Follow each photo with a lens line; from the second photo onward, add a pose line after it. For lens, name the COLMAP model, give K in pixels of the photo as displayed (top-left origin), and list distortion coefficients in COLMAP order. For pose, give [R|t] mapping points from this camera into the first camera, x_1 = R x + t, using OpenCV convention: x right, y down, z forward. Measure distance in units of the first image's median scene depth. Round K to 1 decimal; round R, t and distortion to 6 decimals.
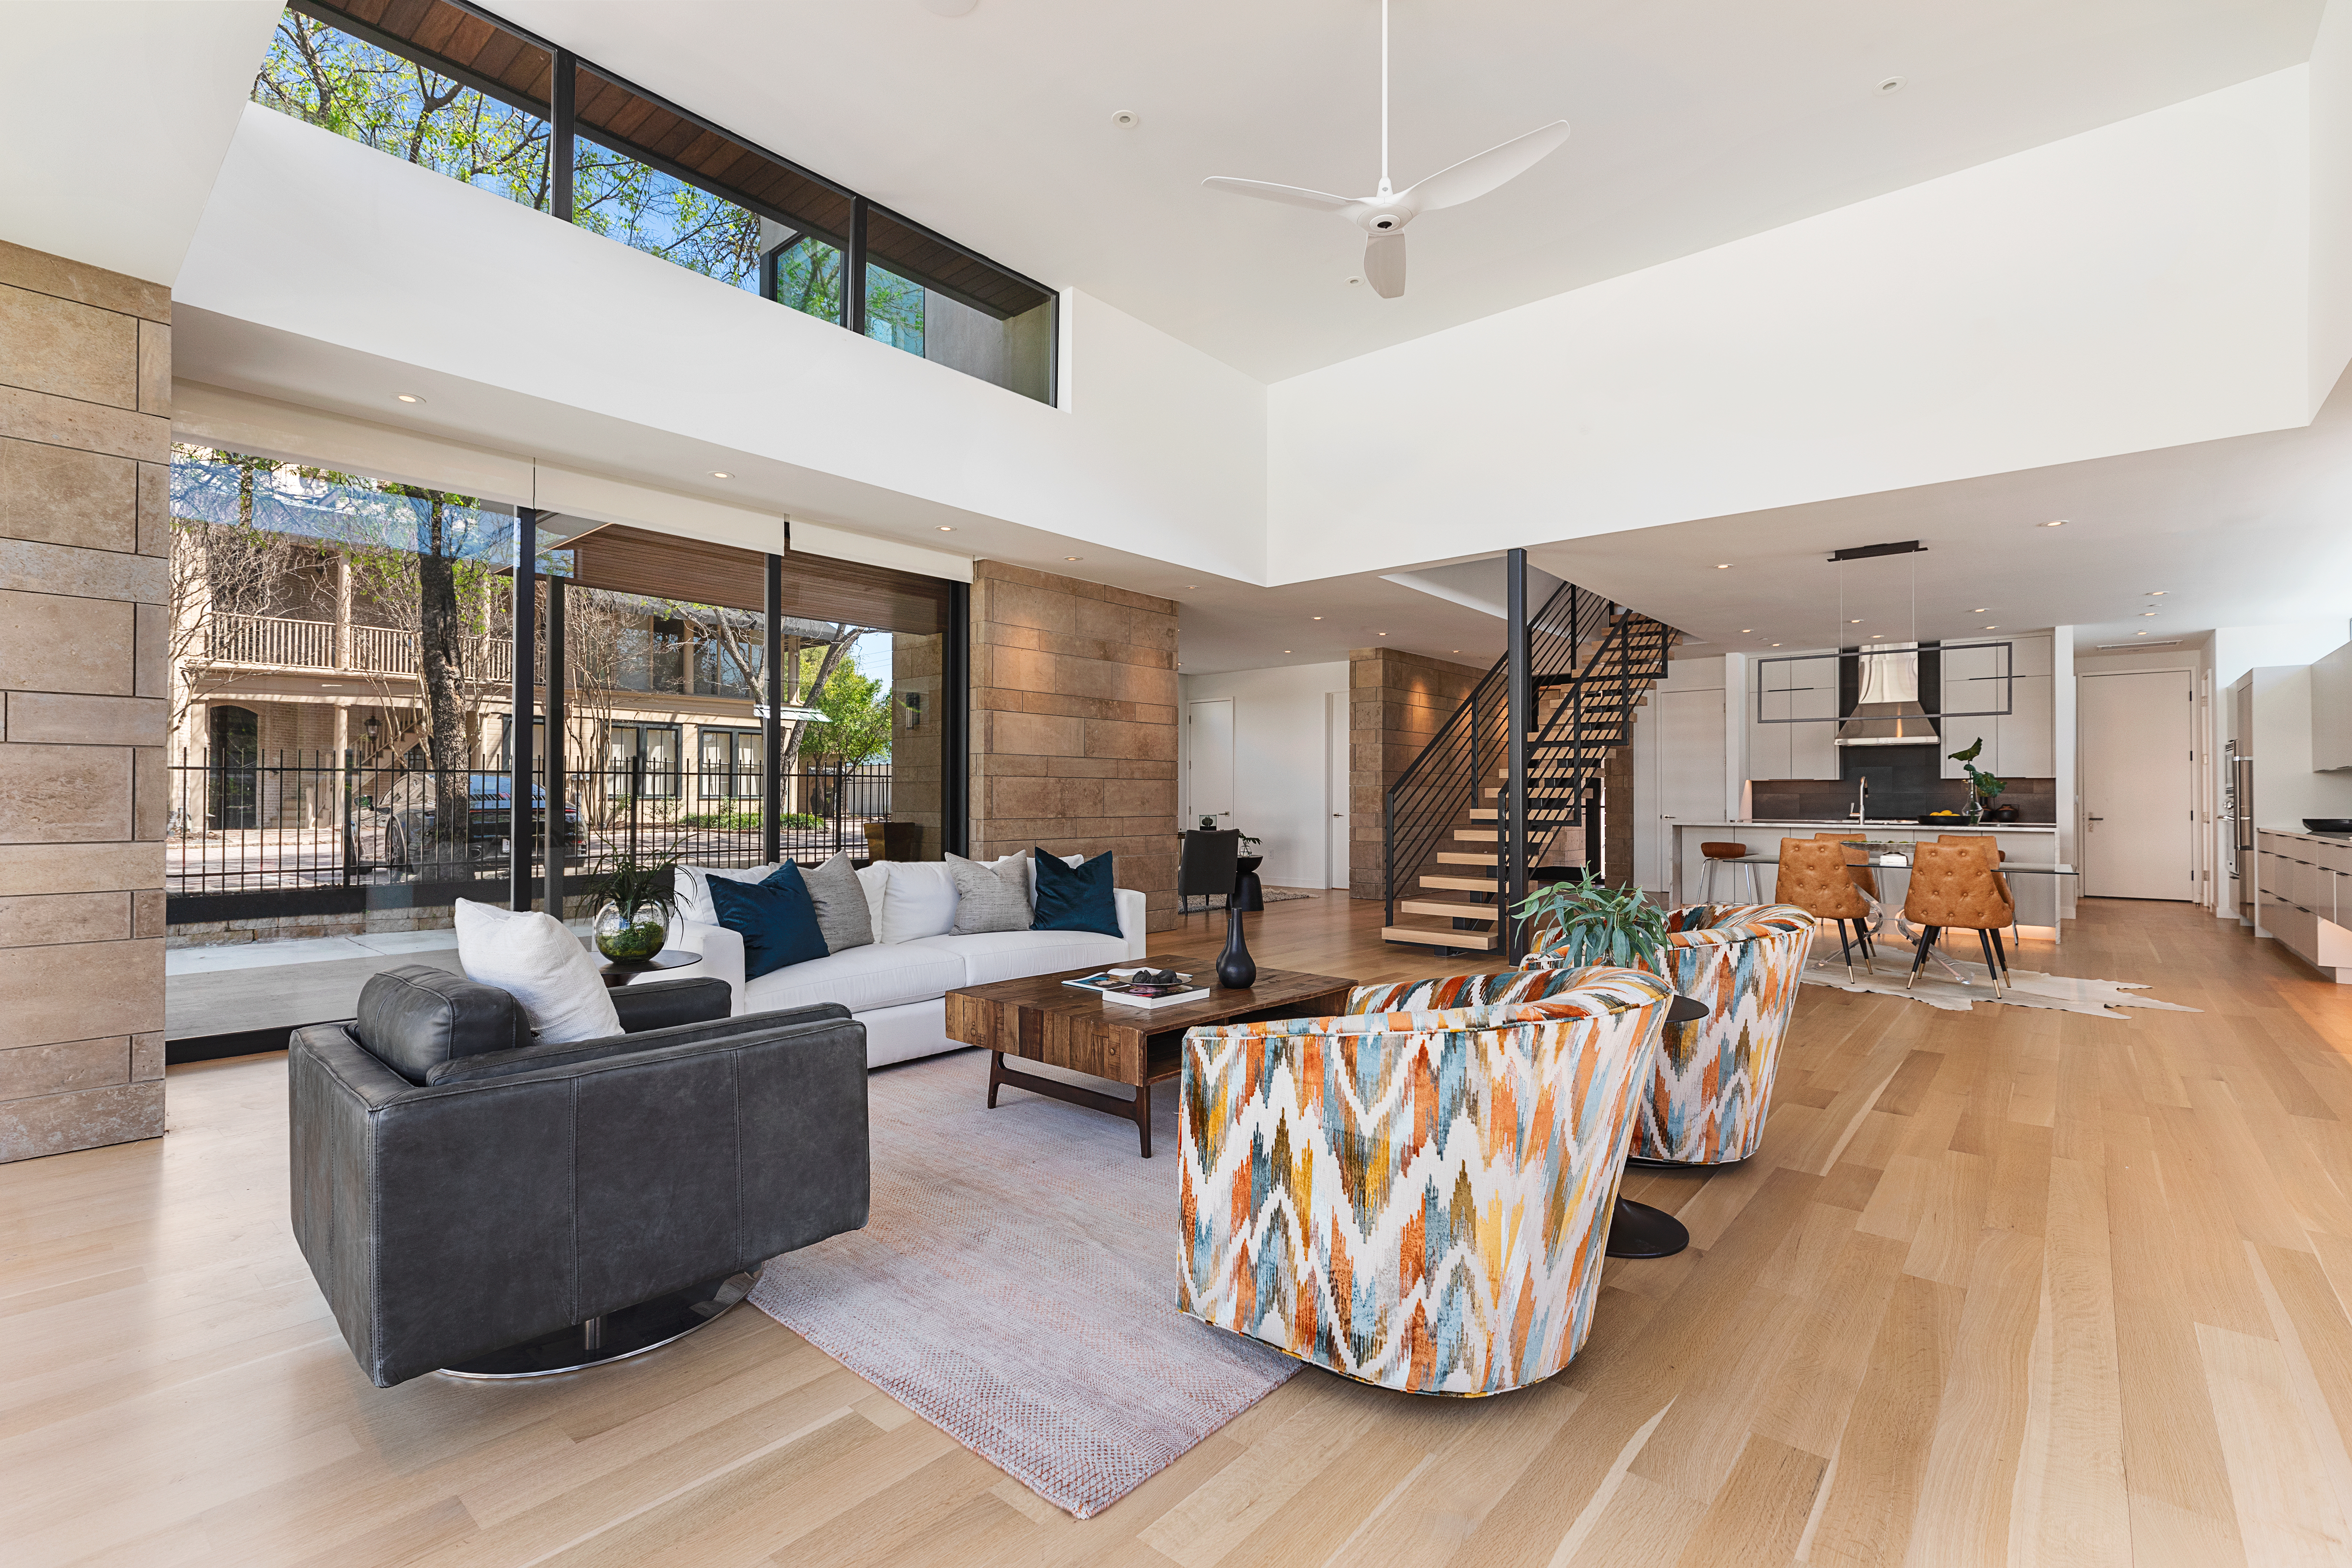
lens RADIAL K [[1046.7, 0, 1172.9], [0, 1046.7, 783.8], [0, 0, 1]] dist [-0.002439, -0.000405]
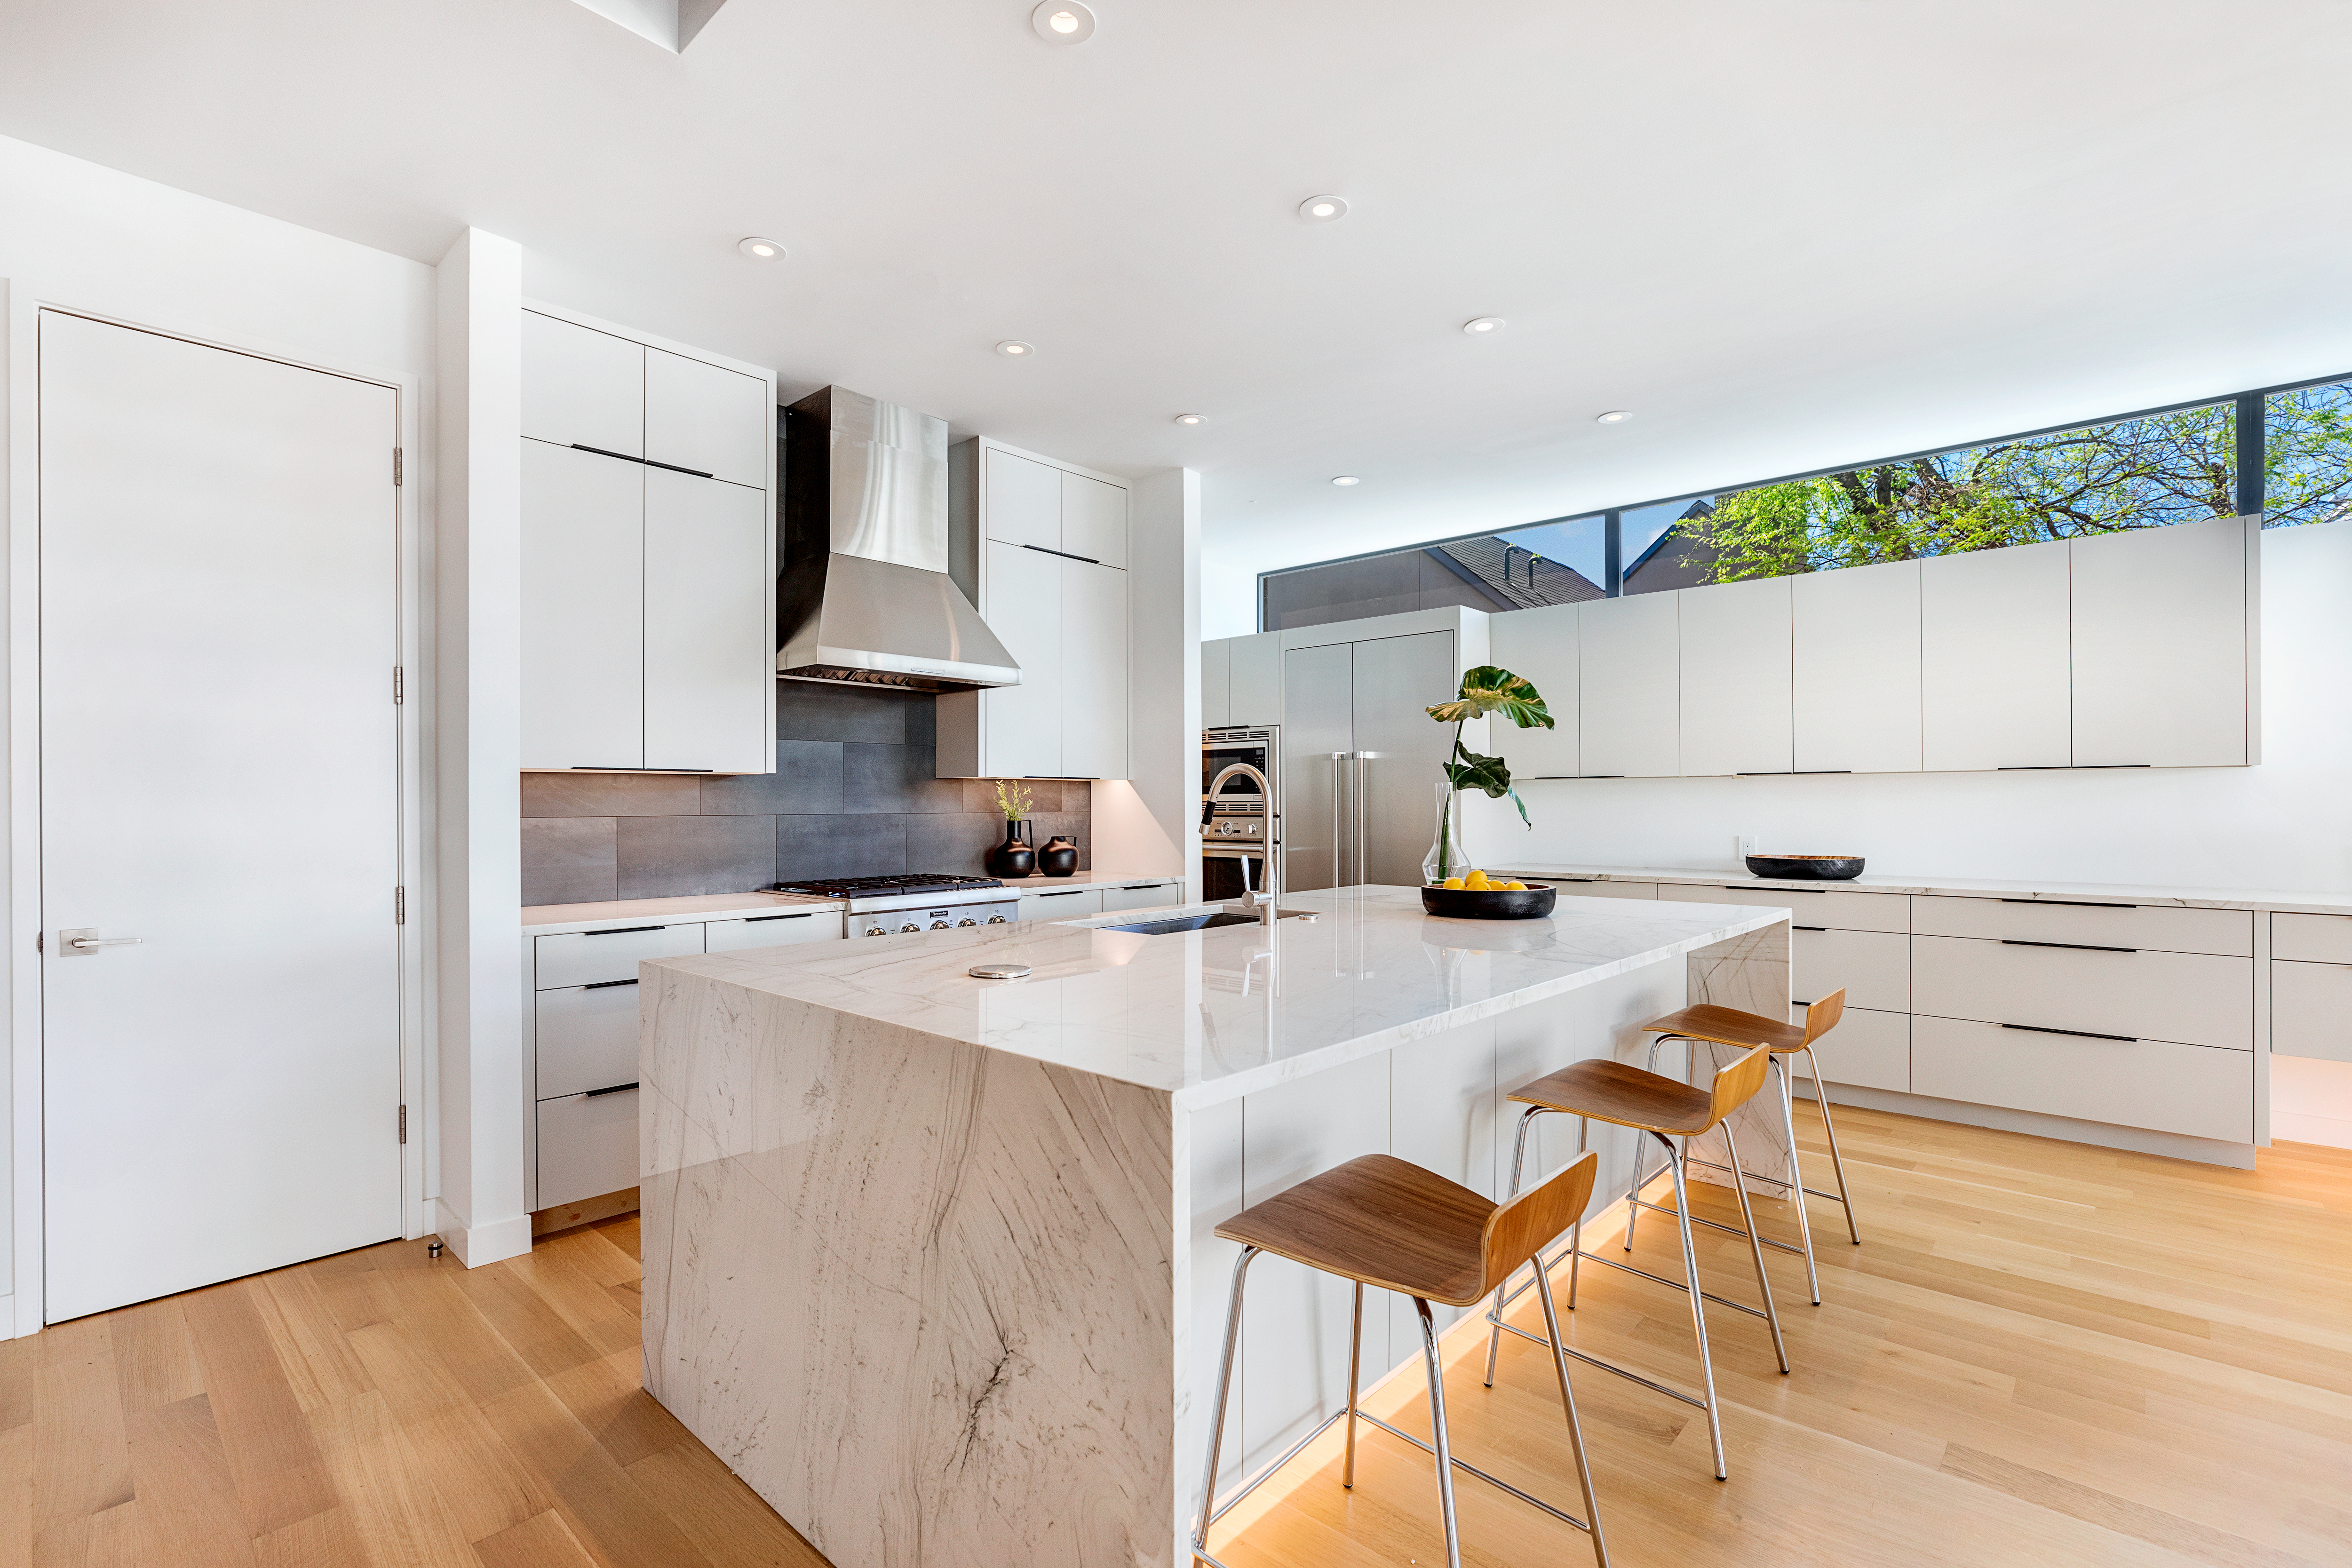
lens RADIAL K [[1046.7, 0, 1176.7], [0, 1046.7, 802.0], [0, 0, 1]] dist [-0.002439, -0.000405]
pose [[0.011937, -0.003796, 0.999922, 0.352153], [-0.010065, 0.999942, 0.003916, 0.002486], [-0.999878, -0.010111, 0.011899, 0.988285]]
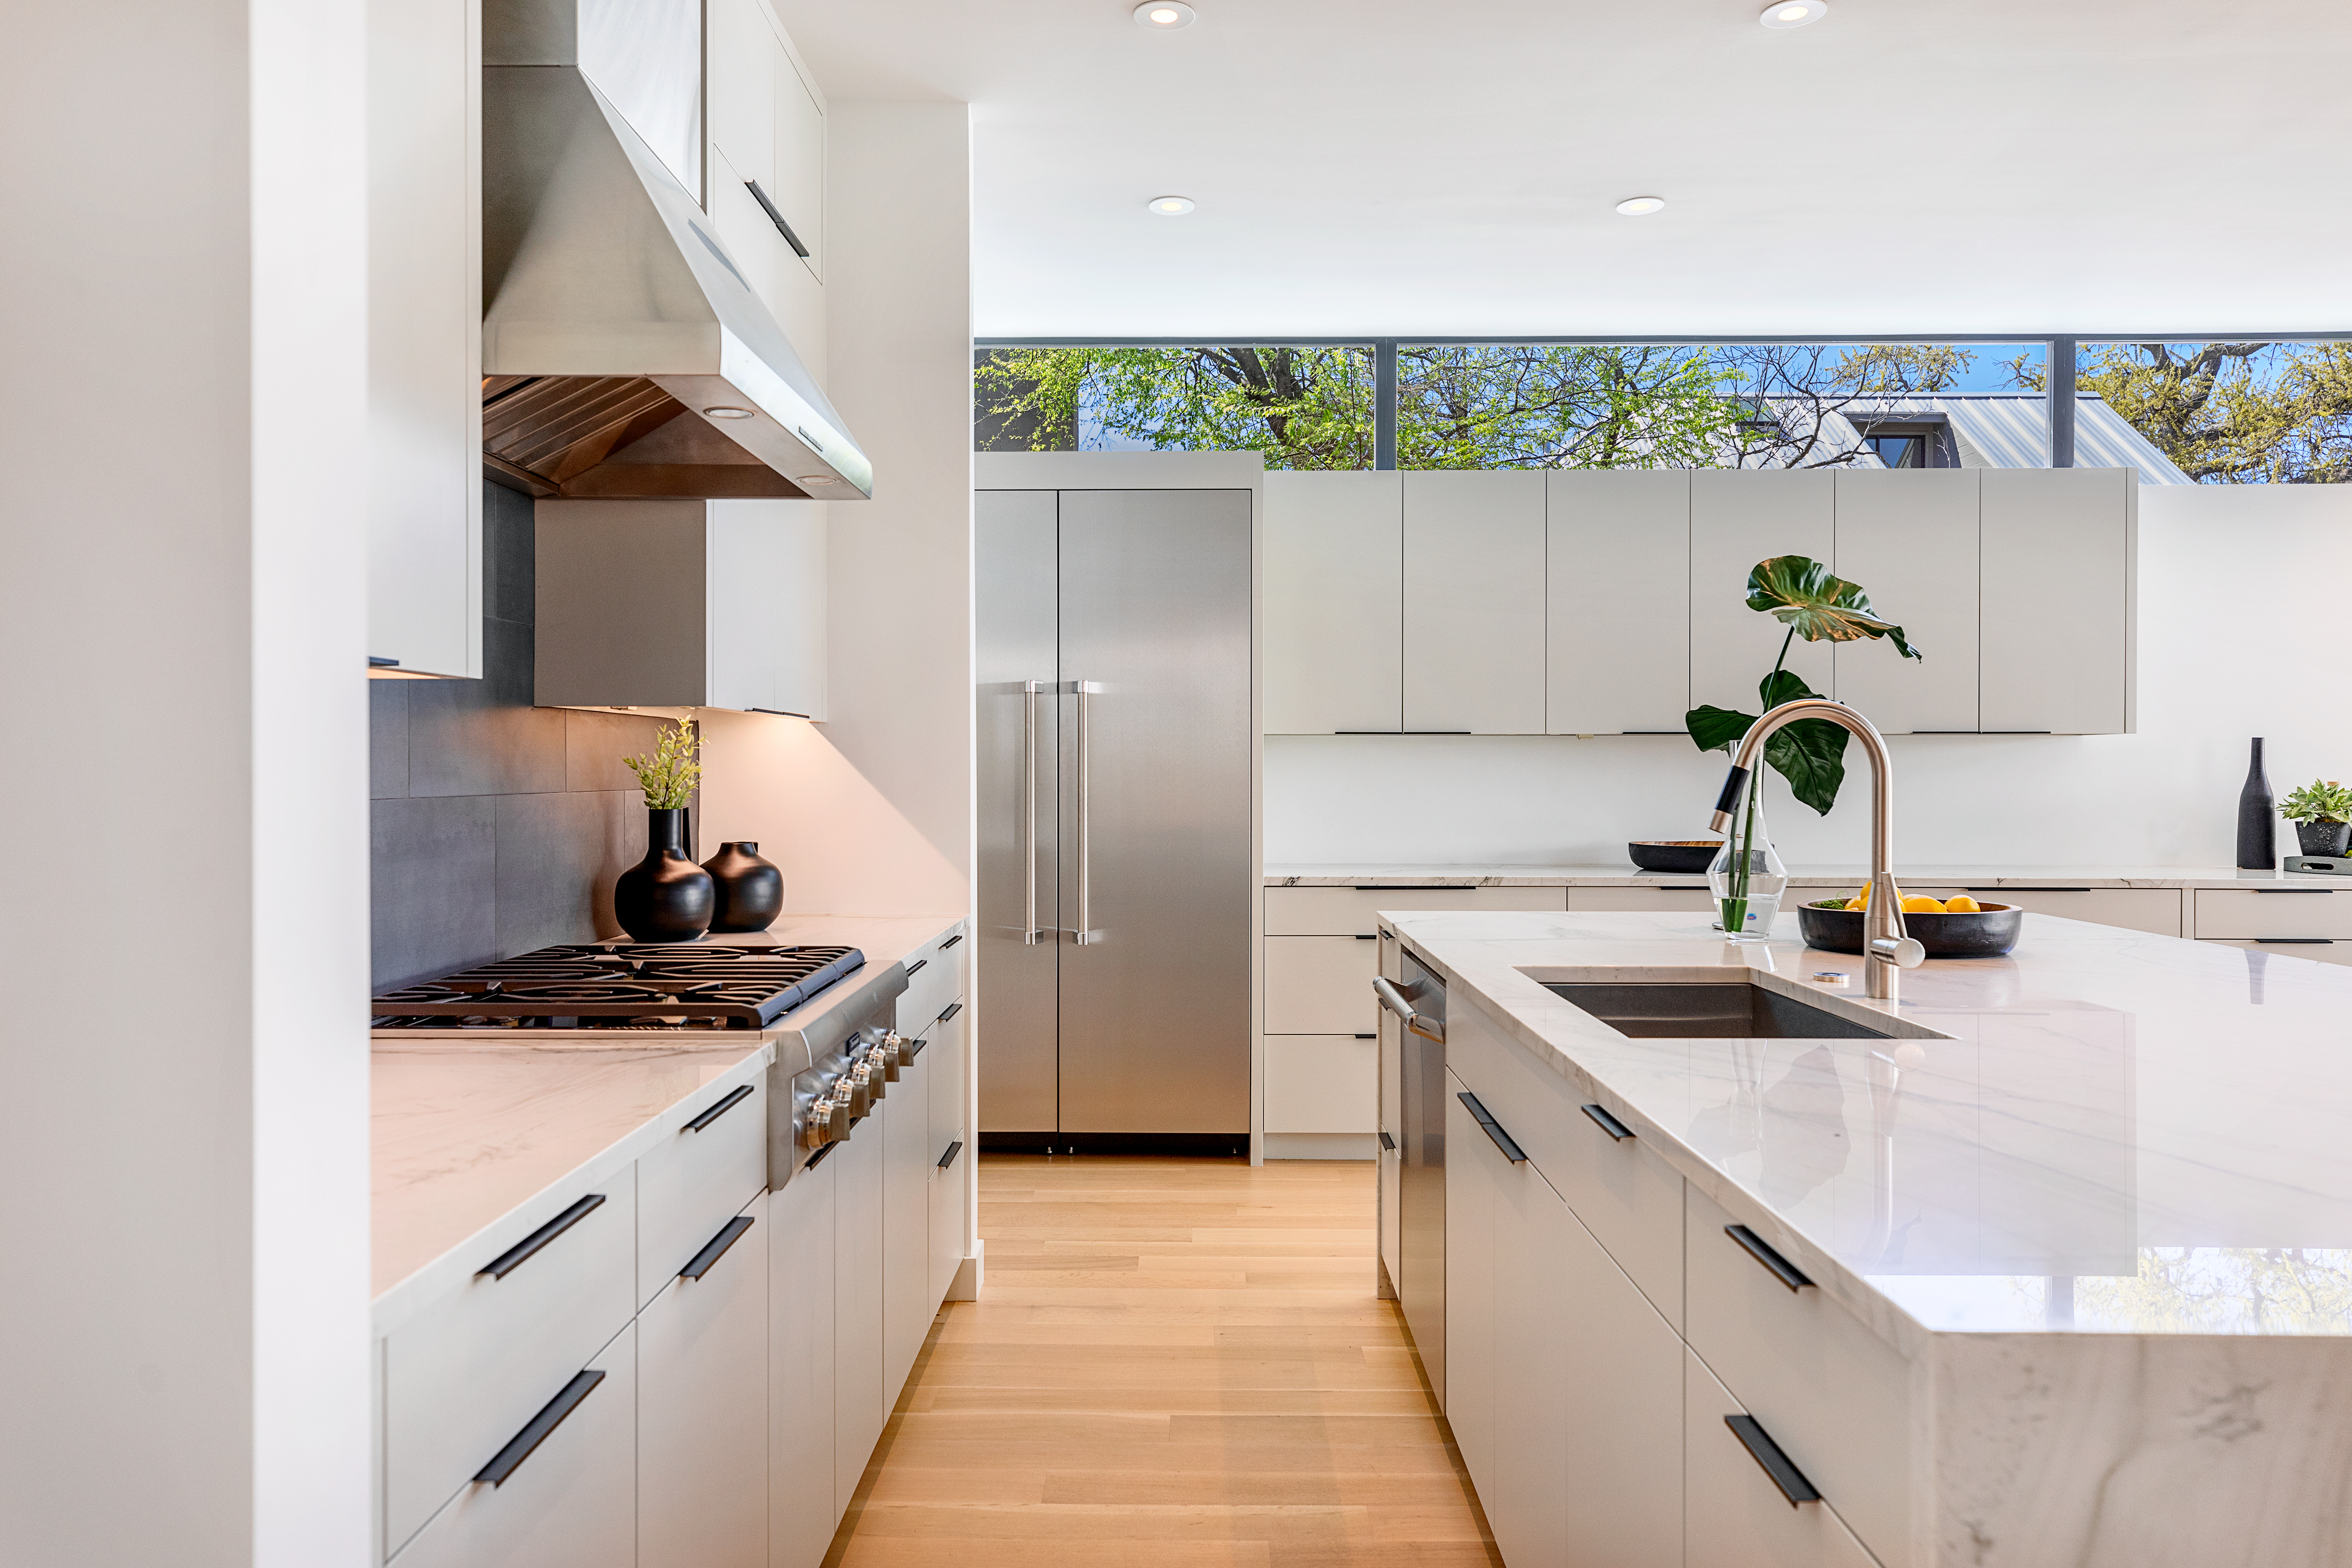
lens RADIAL K [[1572.6, 0, 1176.7], [0, 1572.6, 769.2], [0, 0, 1]] dist [0.034929, 0.001610]
pose [[-0.649088, -0.004685, 0.760699, 0.520415], [-0.013152, 0.999901, -0.005065, 0.005798], [-0.760600, -0.013292, -0.649085, 1.186609]]
